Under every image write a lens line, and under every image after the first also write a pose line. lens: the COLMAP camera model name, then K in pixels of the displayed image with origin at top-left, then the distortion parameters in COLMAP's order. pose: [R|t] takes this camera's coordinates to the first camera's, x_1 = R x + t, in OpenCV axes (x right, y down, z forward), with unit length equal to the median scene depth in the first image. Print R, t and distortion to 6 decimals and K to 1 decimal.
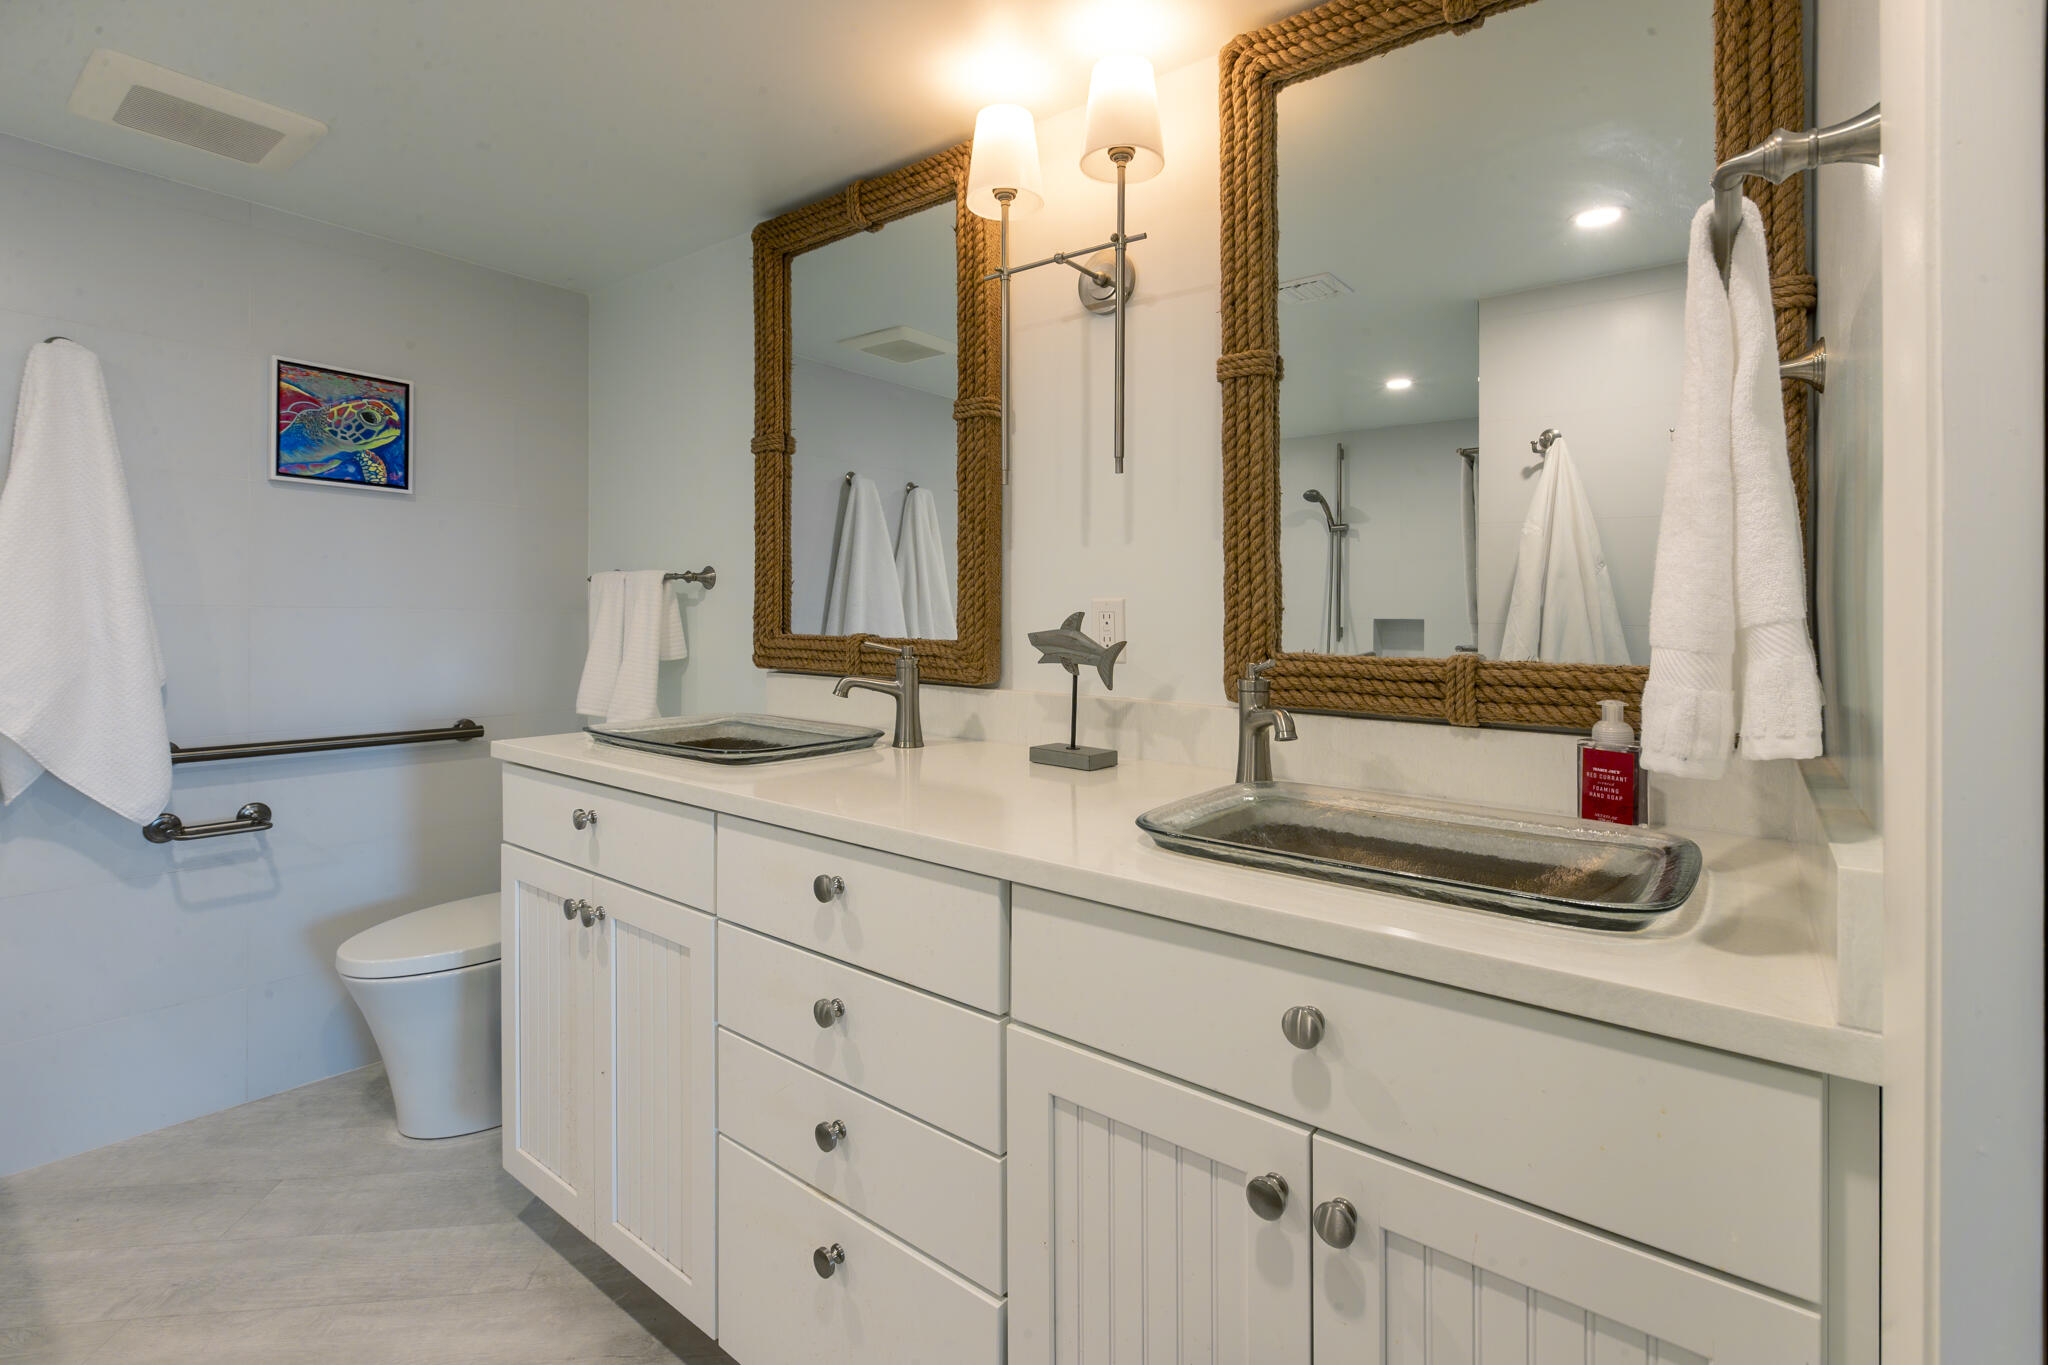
lens RADIAL K [[944.1, 0, 1002.2], [0, 944.1, 589.9], [0, 0, 1]] dist [0.000424, -0.000060]
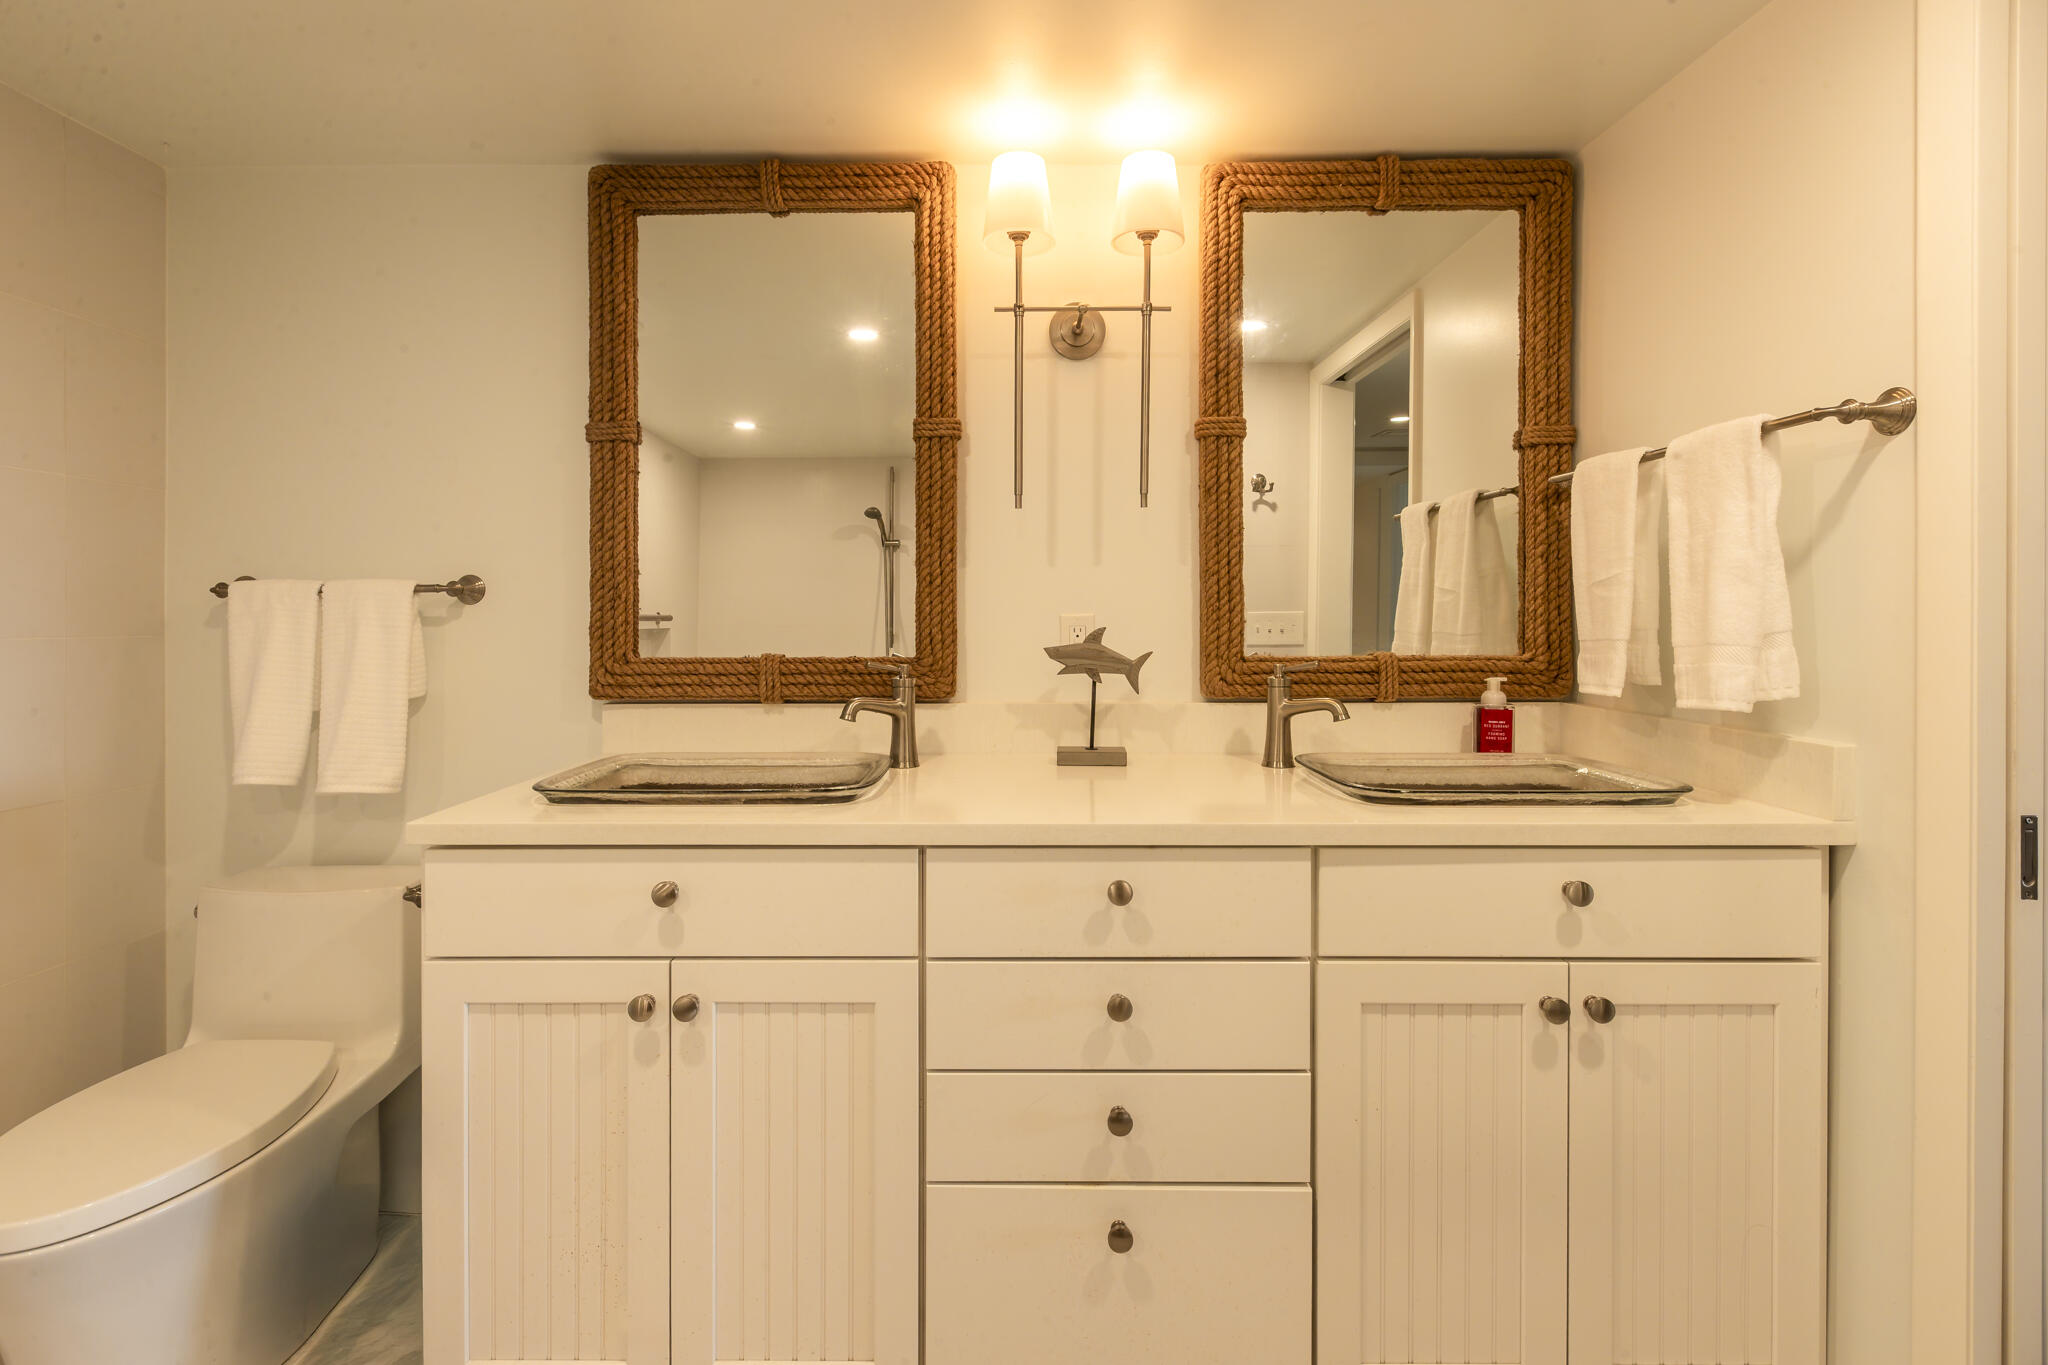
lens RADIAL K [[944.1, 0, 1004.7], [0, 944.1, 604.7], [0, 0, 1]] dist [0.000424, -0.000060]
pose [[0.791020, -0.004773, 0.611771, -0.597922], [-0.001286, 0.999954, 0.009464, -0.011968], [-0.611789, -0.008273, 0.790978, 0.151404]]
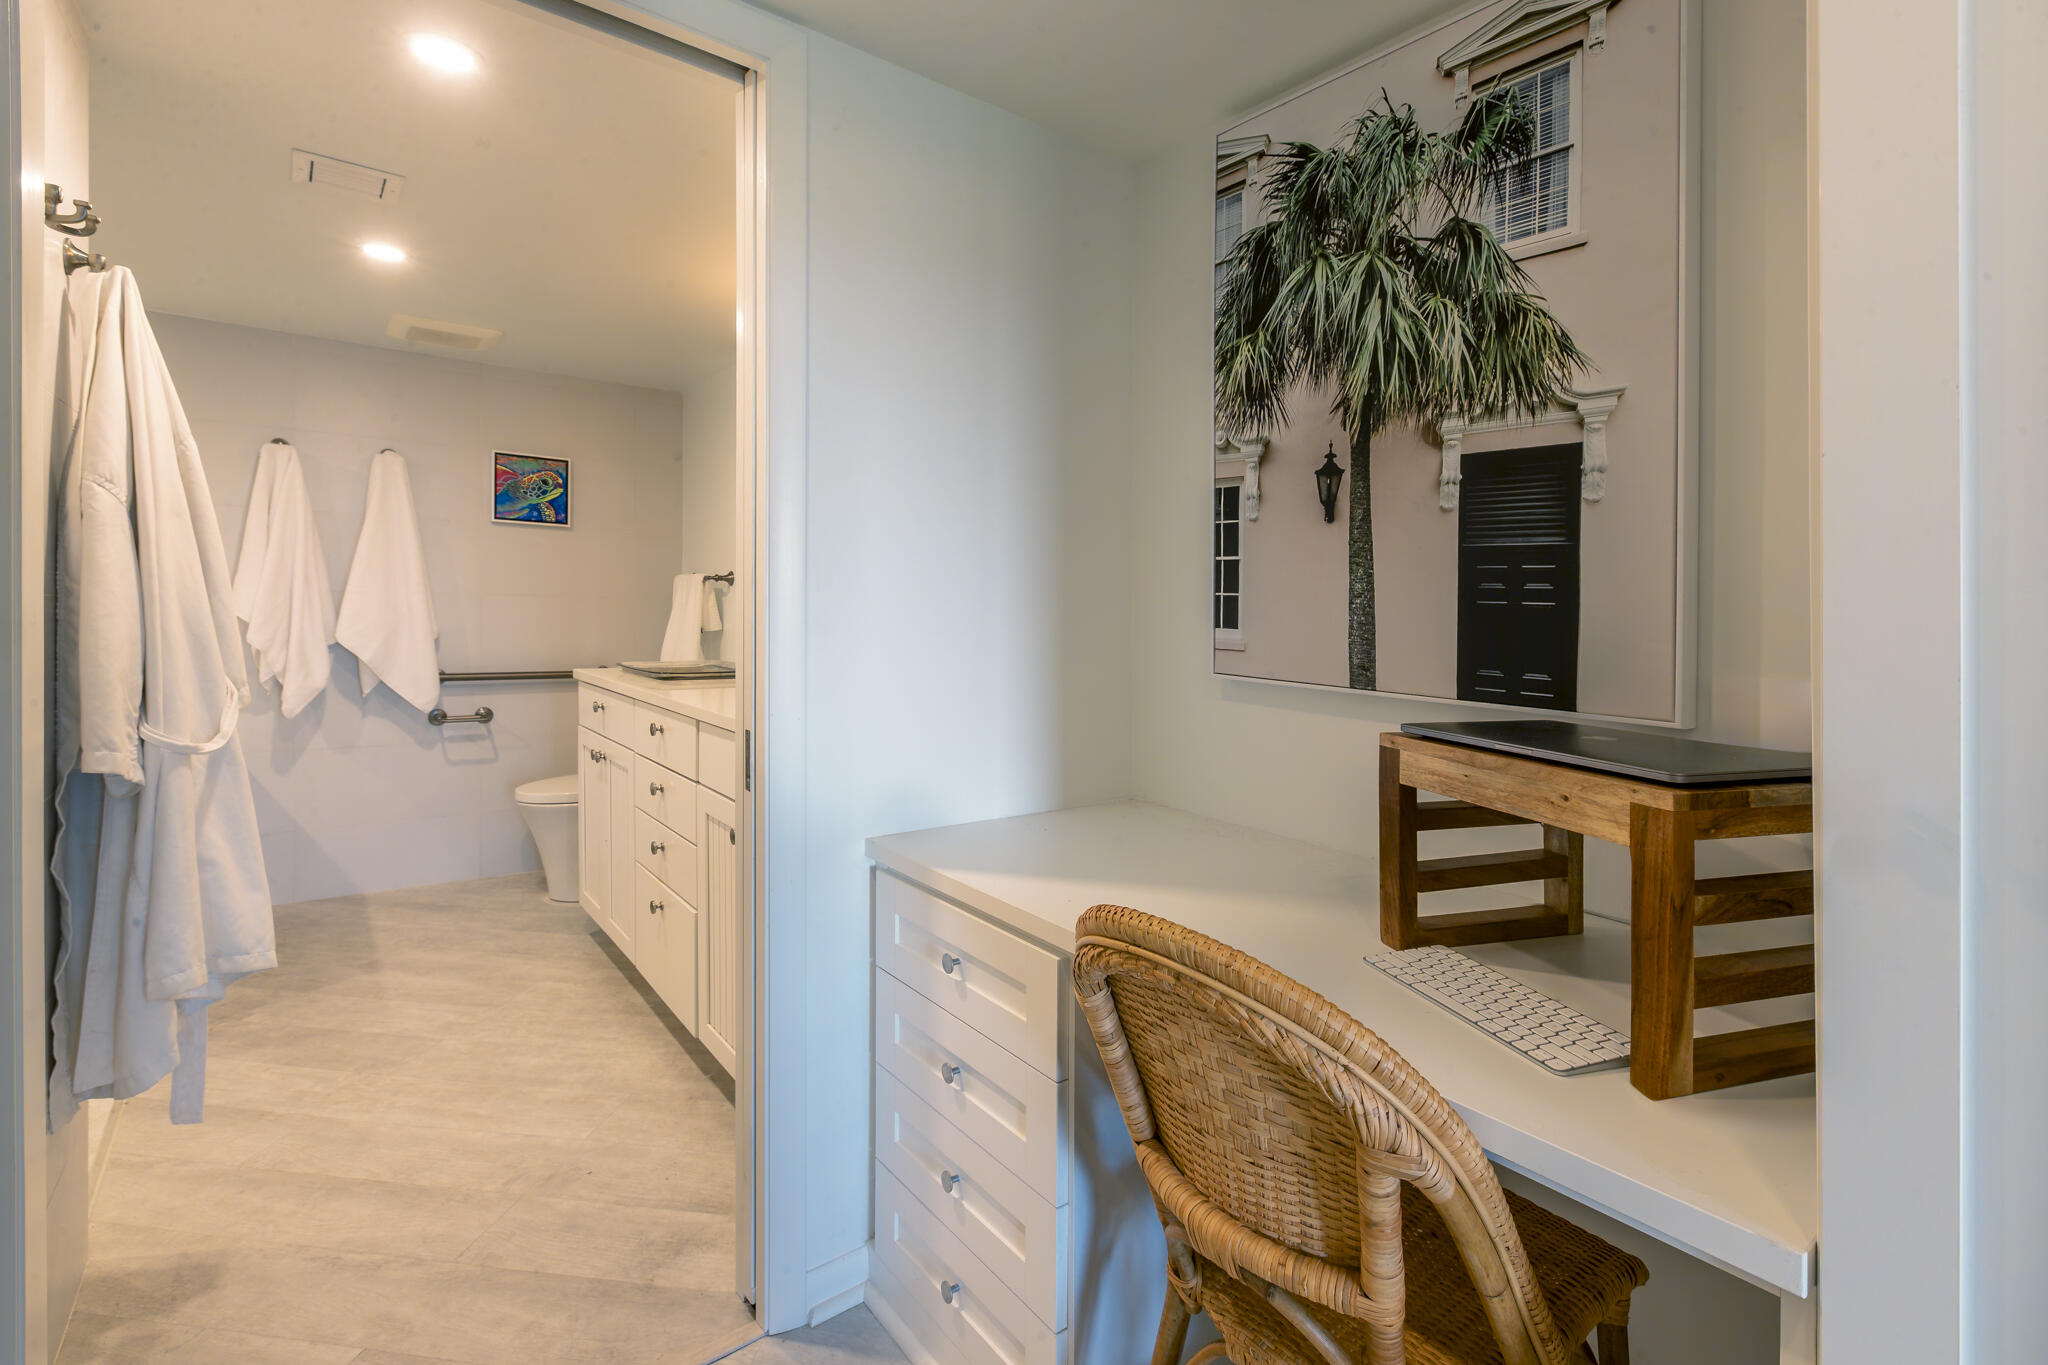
lens RADIAL K [[944.1, 0, 1020.2], [0, 944.1, 594.0], [0, 0, 1]] dist [0.000424, -0.000060]
pose [[0.969381, 0.007264, -0.245453, 0.734614], [-0.004857, 0.999934, 0.010411, -0.008244], [0.245512, -0.008900, 0.969353, -0.549670]]
